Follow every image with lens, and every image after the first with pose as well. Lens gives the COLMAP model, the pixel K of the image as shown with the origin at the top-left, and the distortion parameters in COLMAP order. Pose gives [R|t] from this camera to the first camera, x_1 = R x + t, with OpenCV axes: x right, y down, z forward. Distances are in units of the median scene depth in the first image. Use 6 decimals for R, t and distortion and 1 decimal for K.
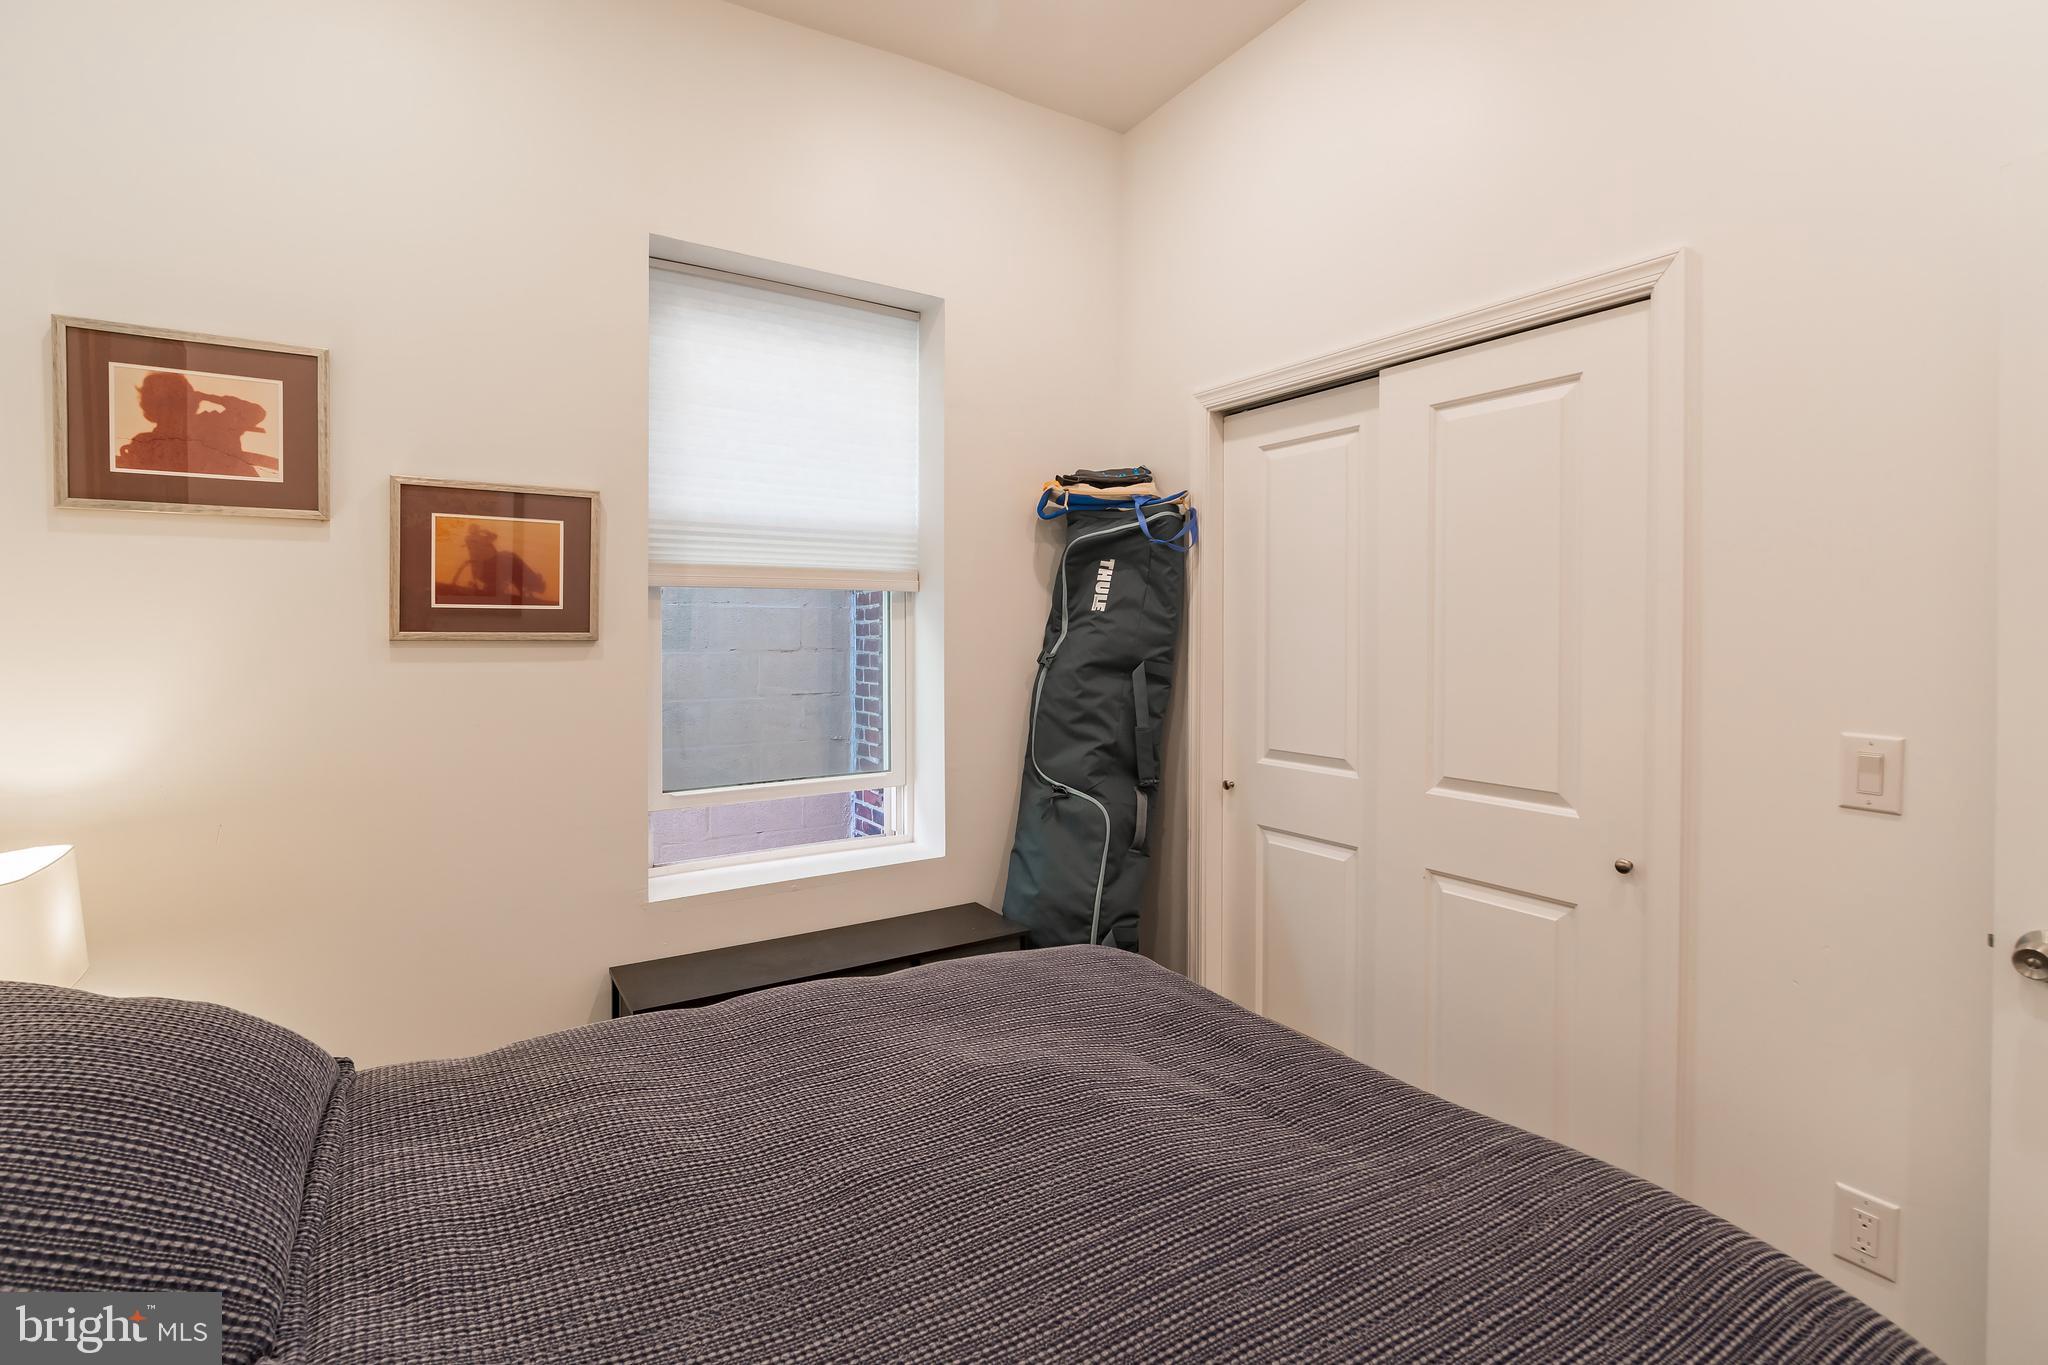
lens RADIAL K [[921.0, 0, 1030.5], [0, 921.0, 640.8], [0, 0, 1]] dist [-0.018227, 0.000655]
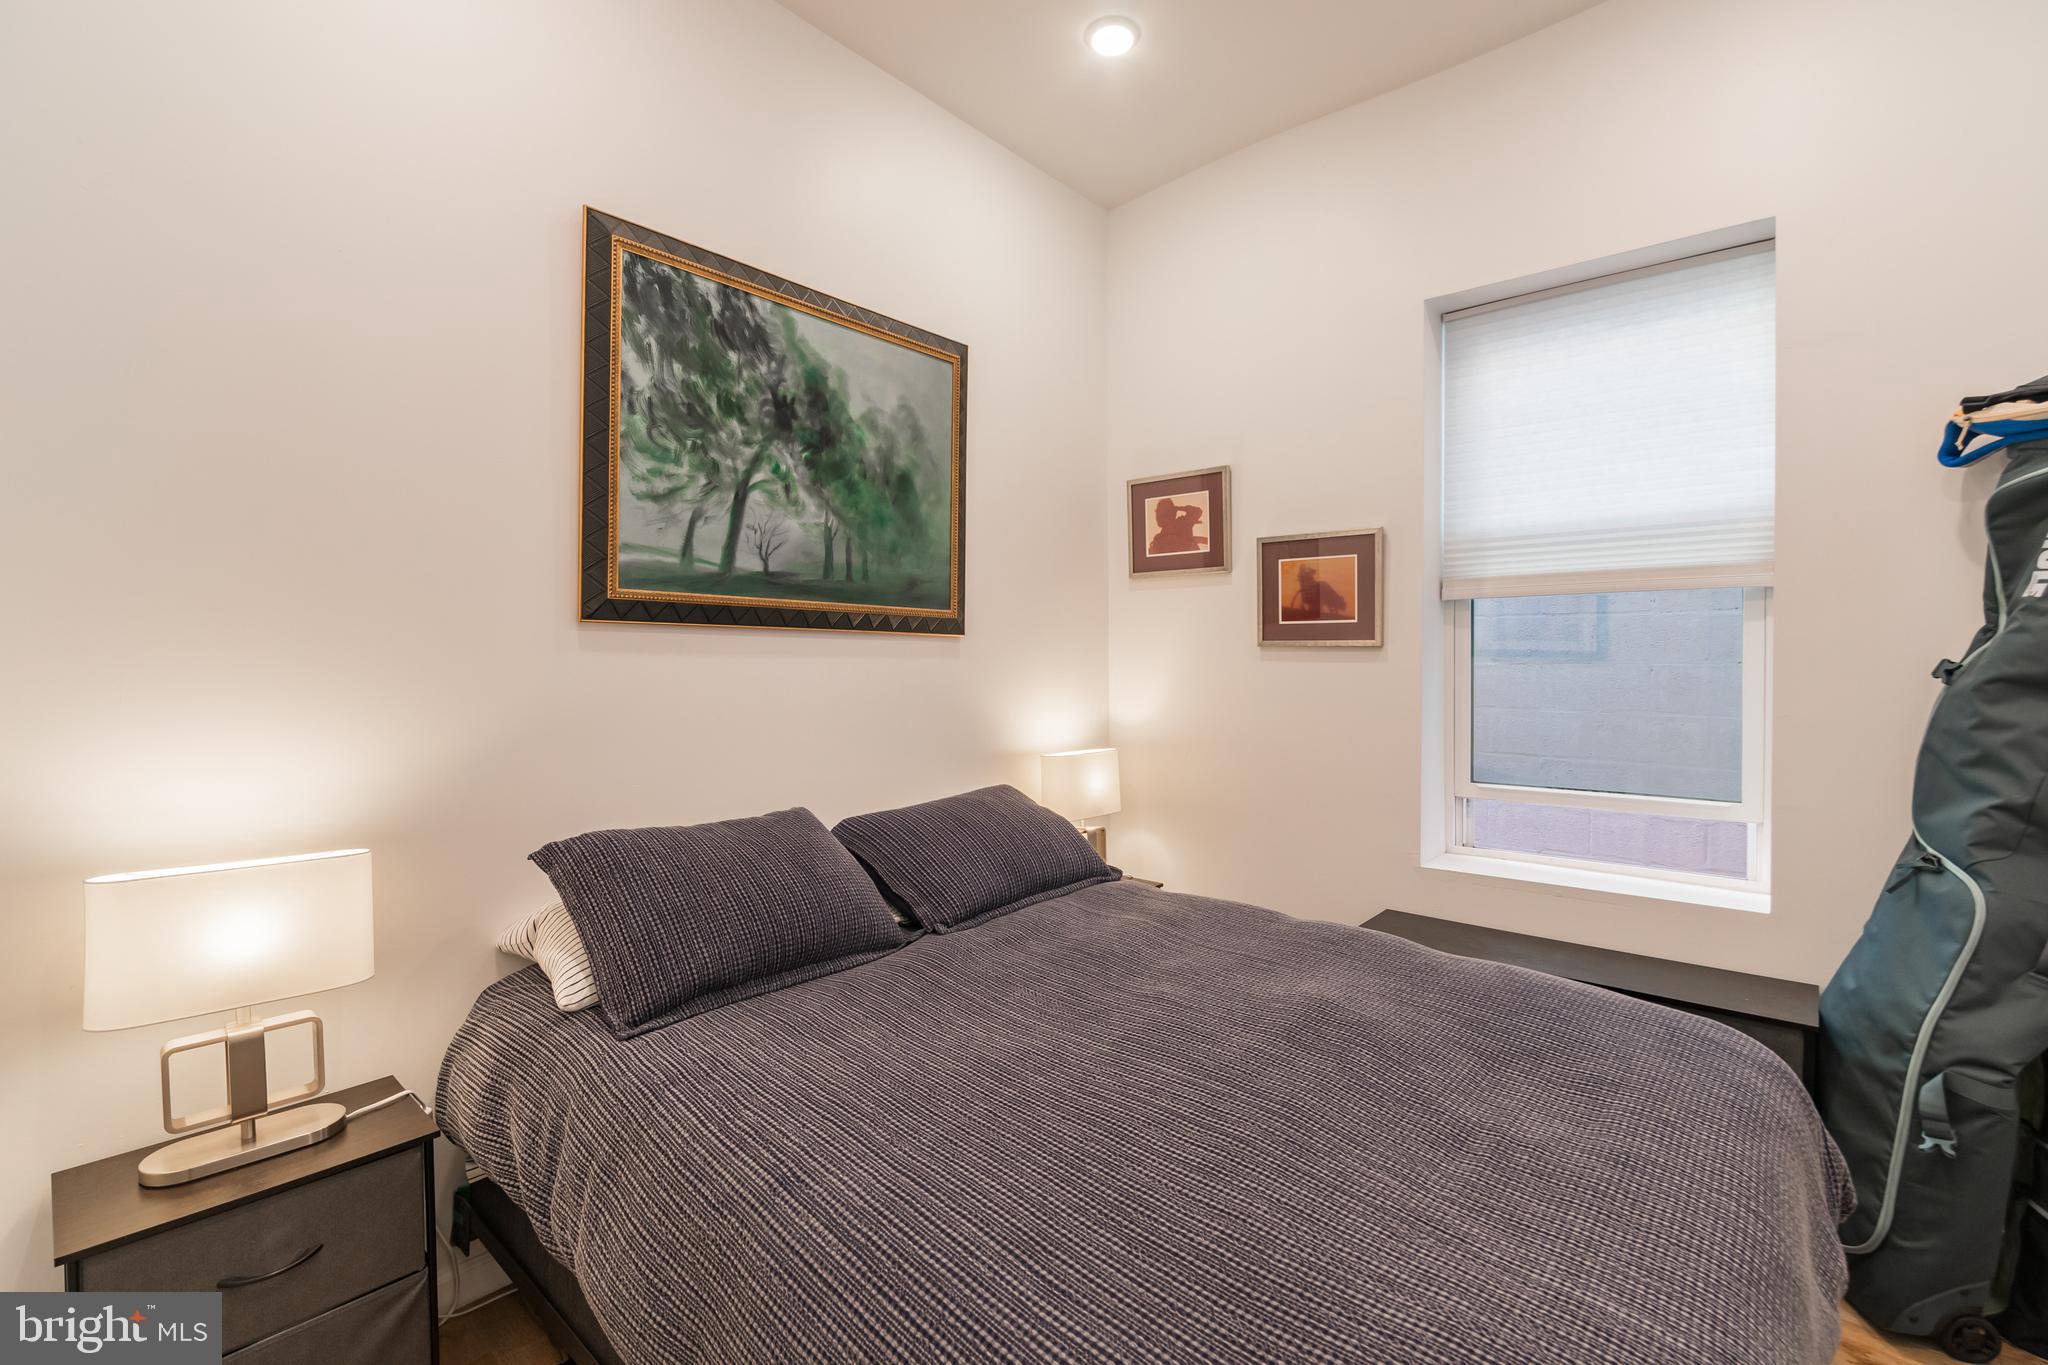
lens RADIAL K [[911.1, 0, 1028.4], [0, 911.1, 681.0], [0, 0, 1]] dist [-0.013499, 0.000872]
pose [[0.268811, 0.027761, -0.962793, 0.617919], [-0.006880, 0.999614, 0.026901, 0.017736], [0.963168, -0.000607, 0.268899, 0.207153]]
